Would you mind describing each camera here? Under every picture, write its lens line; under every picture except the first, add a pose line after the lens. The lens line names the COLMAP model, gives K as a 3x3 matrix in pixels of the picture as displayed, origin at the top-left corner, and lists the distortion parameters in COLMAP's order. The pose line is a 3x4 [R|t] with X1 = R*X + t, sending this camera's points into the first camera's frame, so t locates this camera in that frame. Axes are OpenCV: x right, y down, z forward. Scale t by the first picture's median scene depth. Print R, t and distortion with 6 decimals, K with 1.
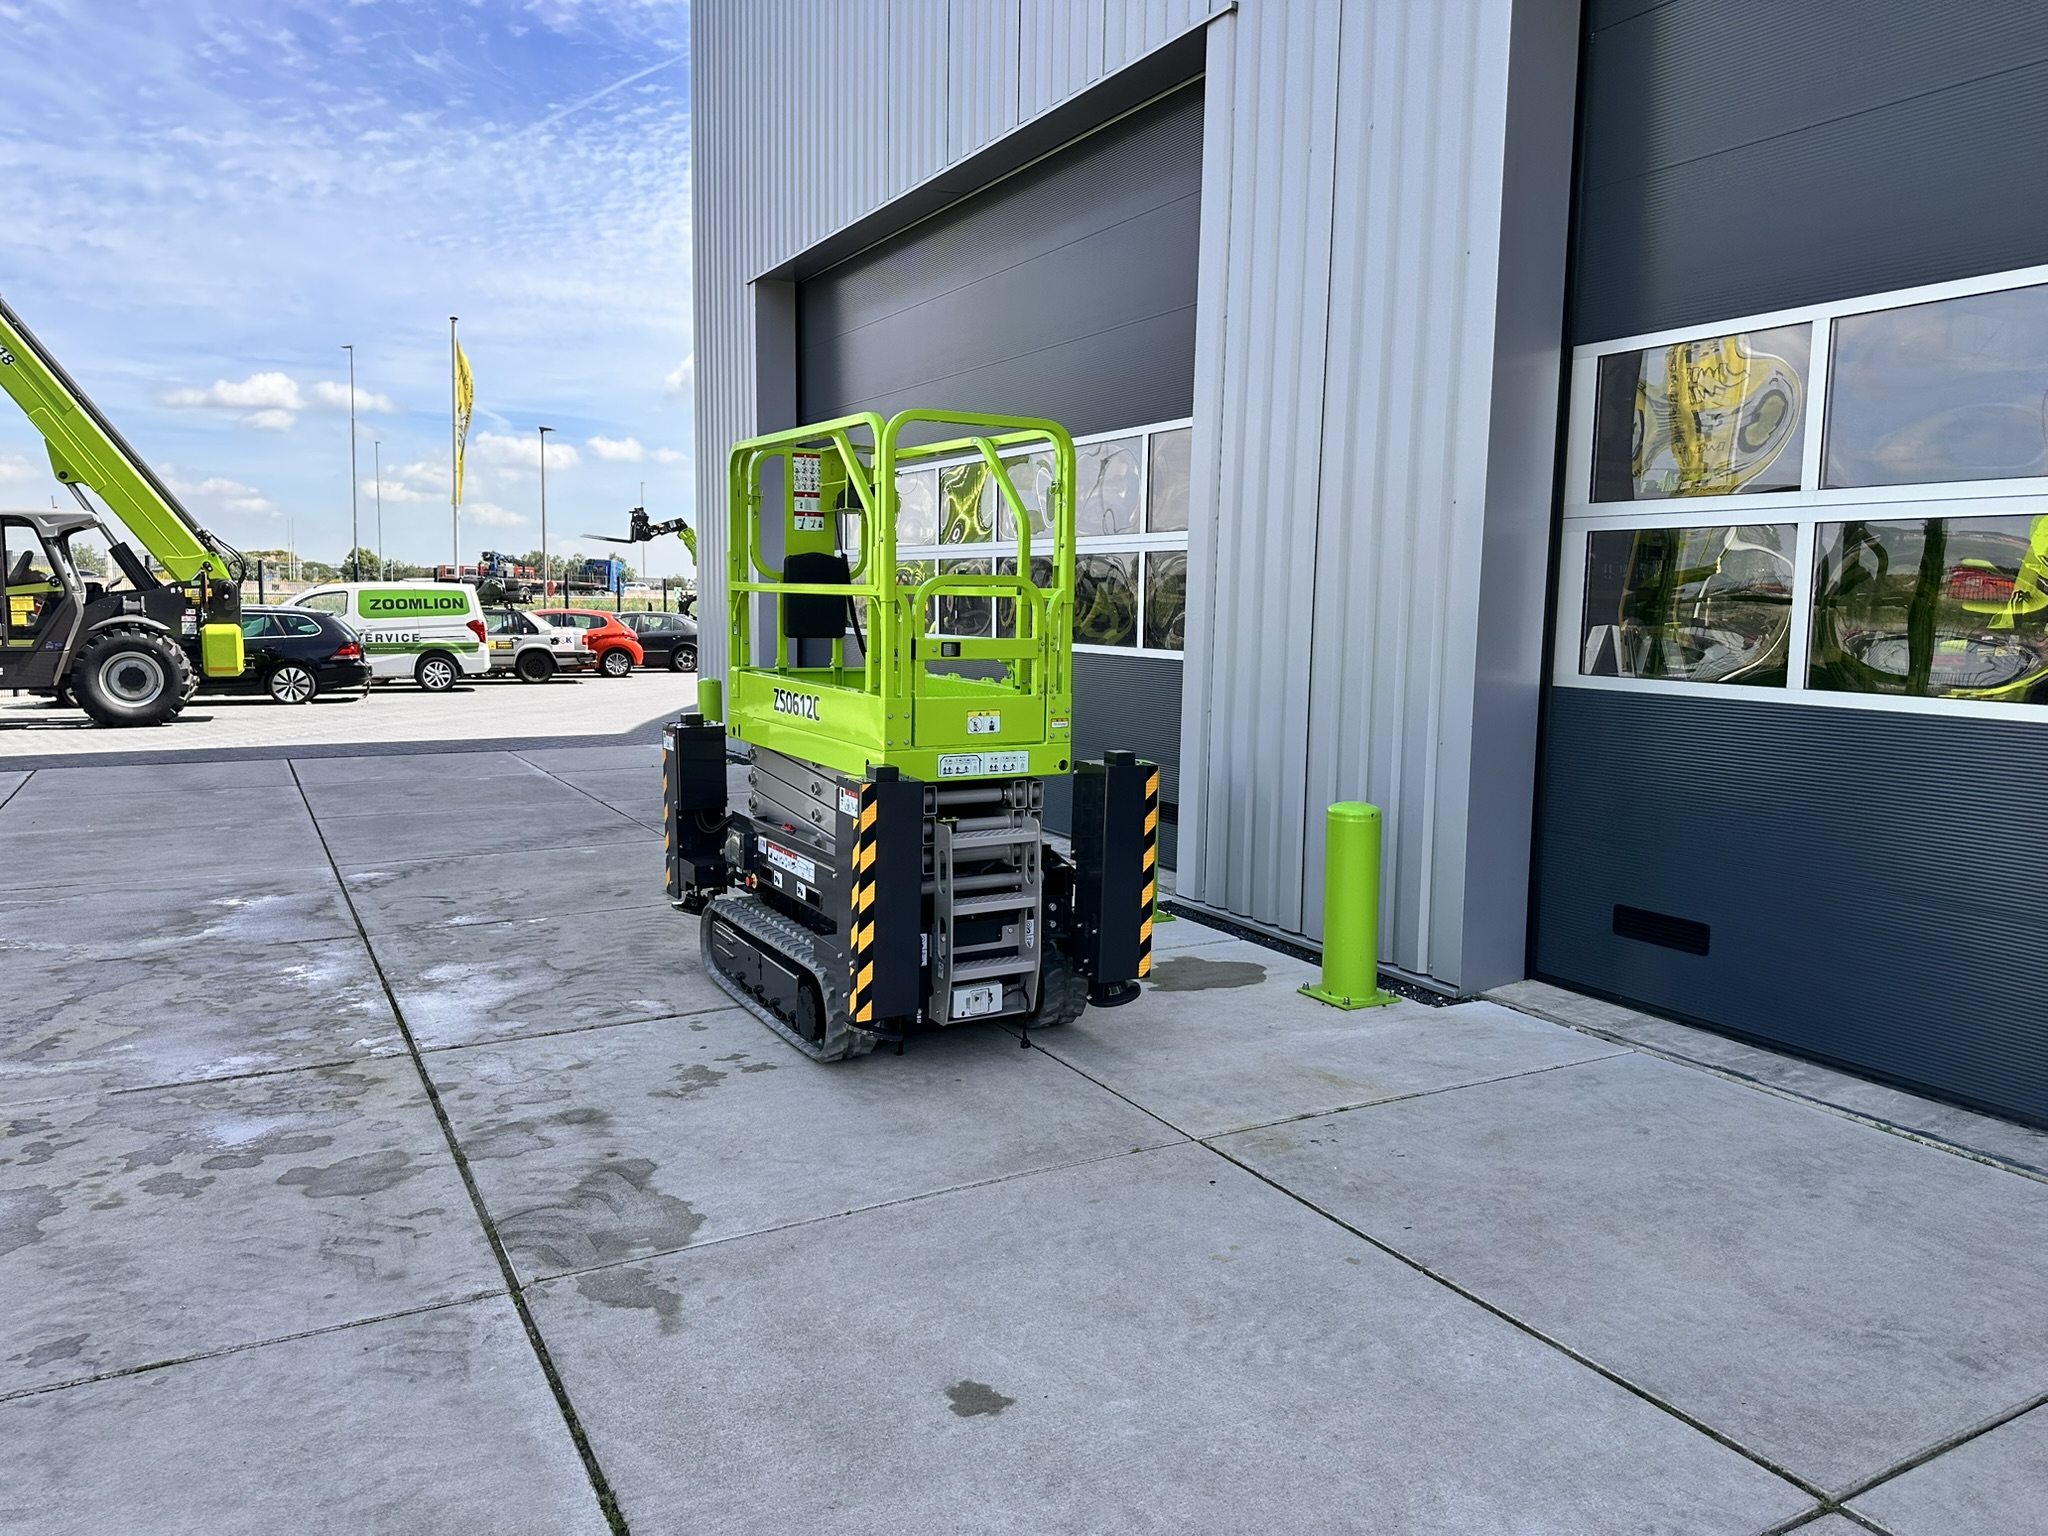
lens RADIAL K [[1449.1, 0, 1020.7], [0, 1449.1, 747.8], [0, 0, 1]] dist [0.034132, -0.042651]
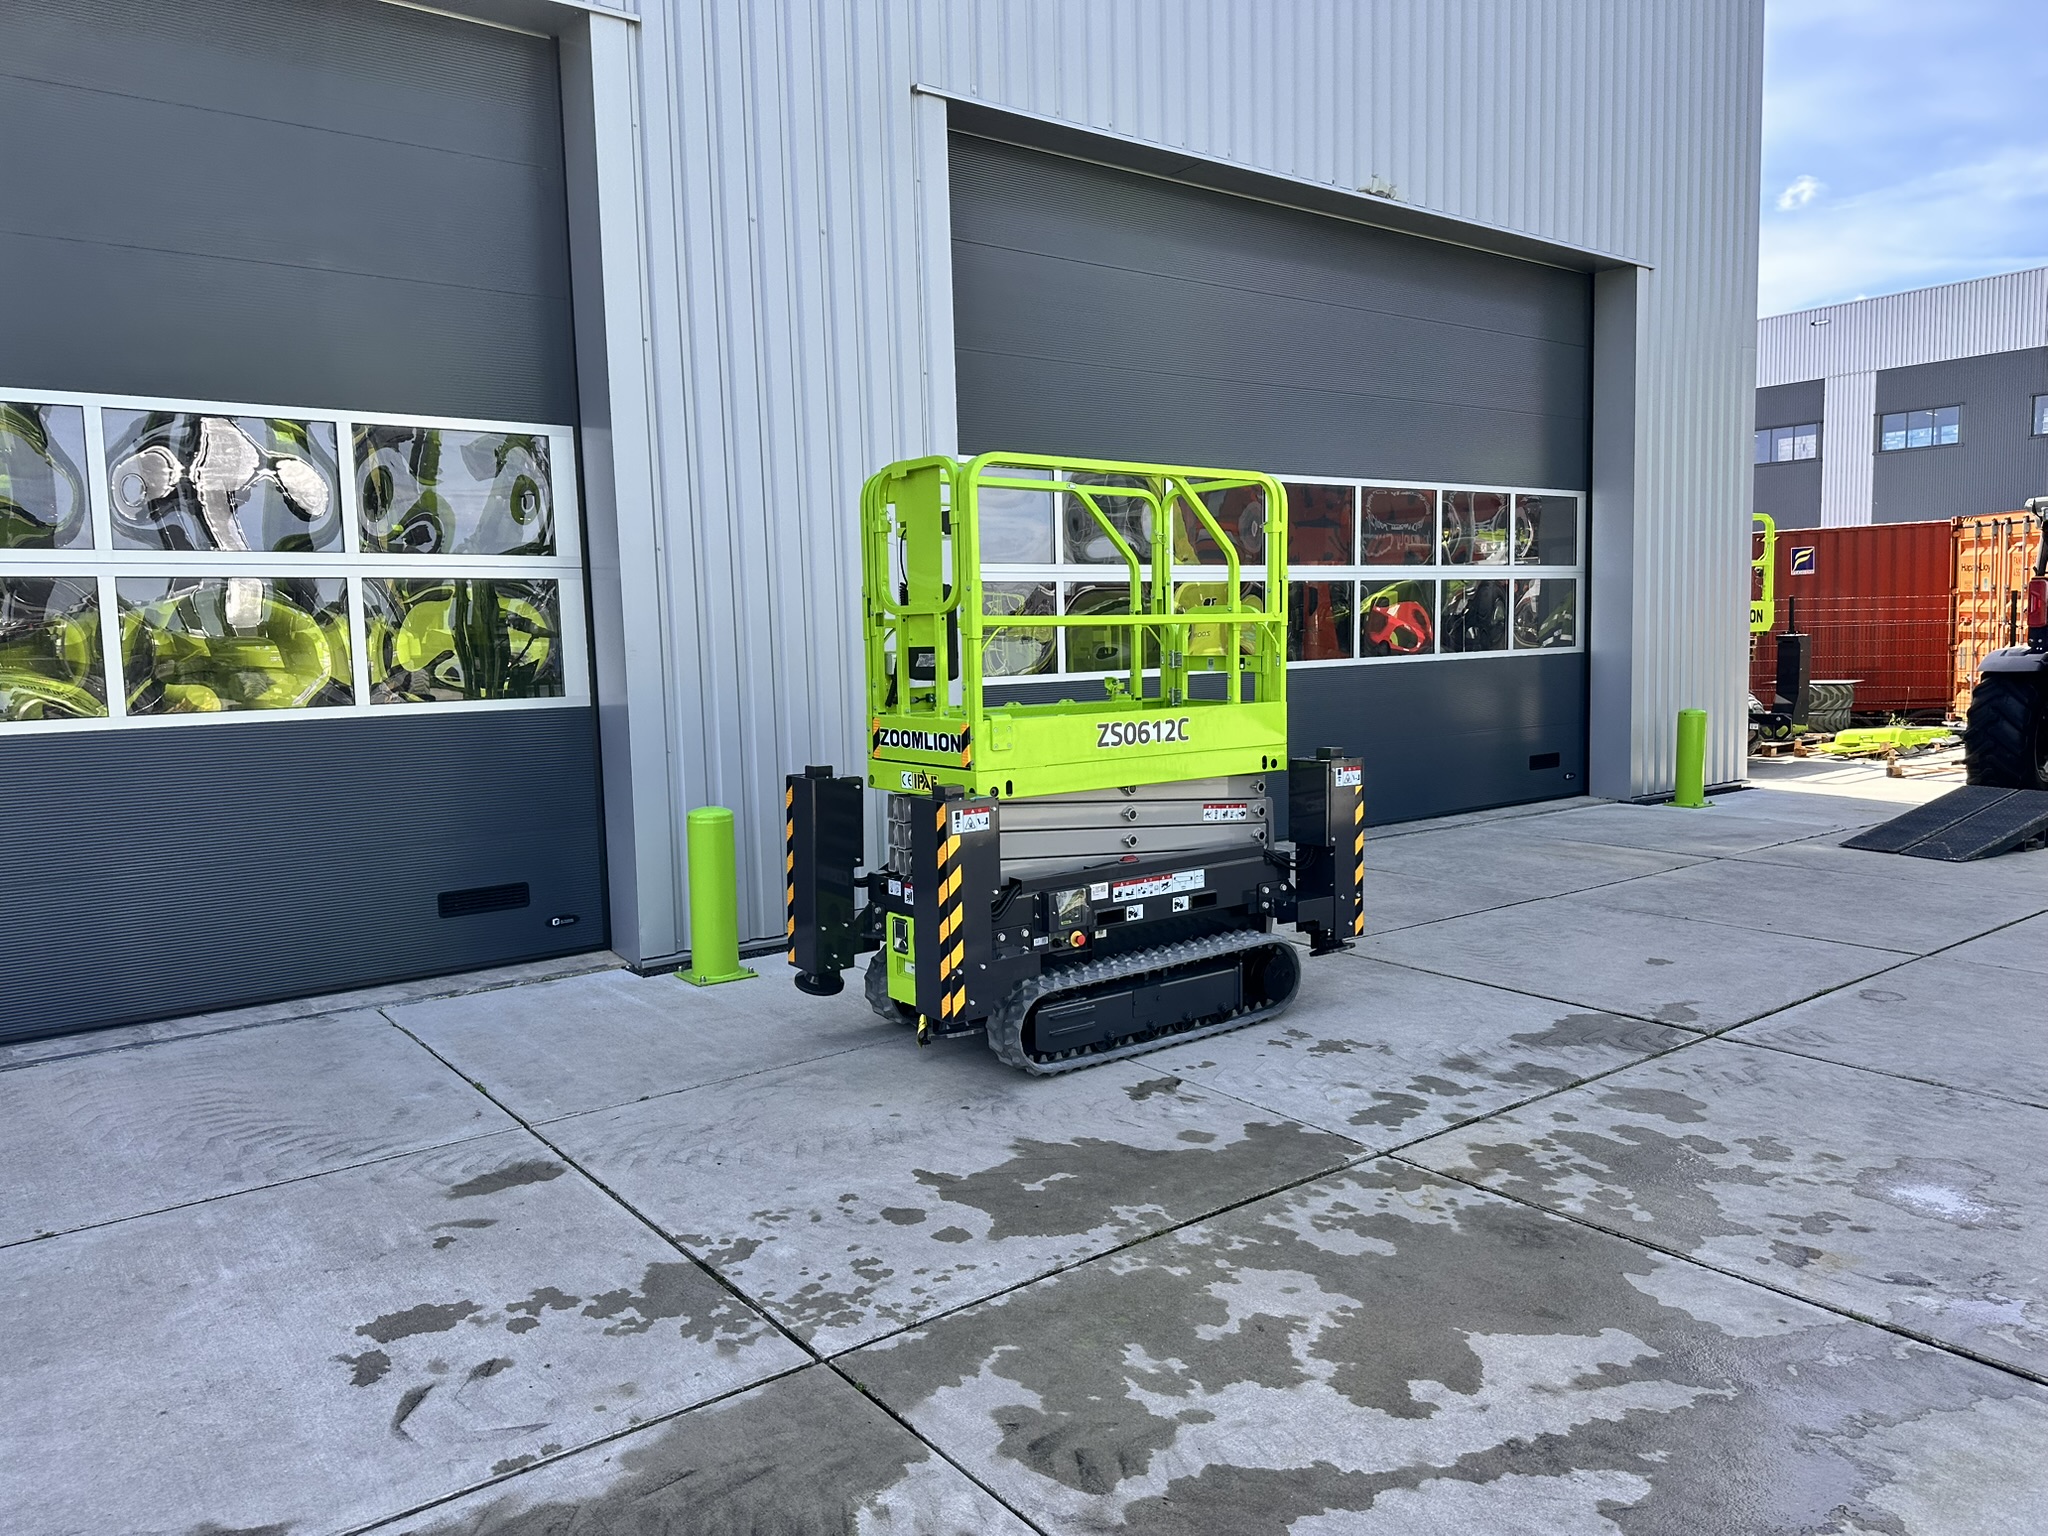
lens RADIAL K [[1449.1, 0, 1009.0], [0, 1449.1, 766.0], [0, 0, 1]] dist [0.034132, -0.042651]
pose [[-0.142891, -0.105168, 0.984135, -1.130906], [0.124345, 0.984552, 0.123267, -0.143049], [-0.981896, 0.139986, -0.127606, 1.208312]]
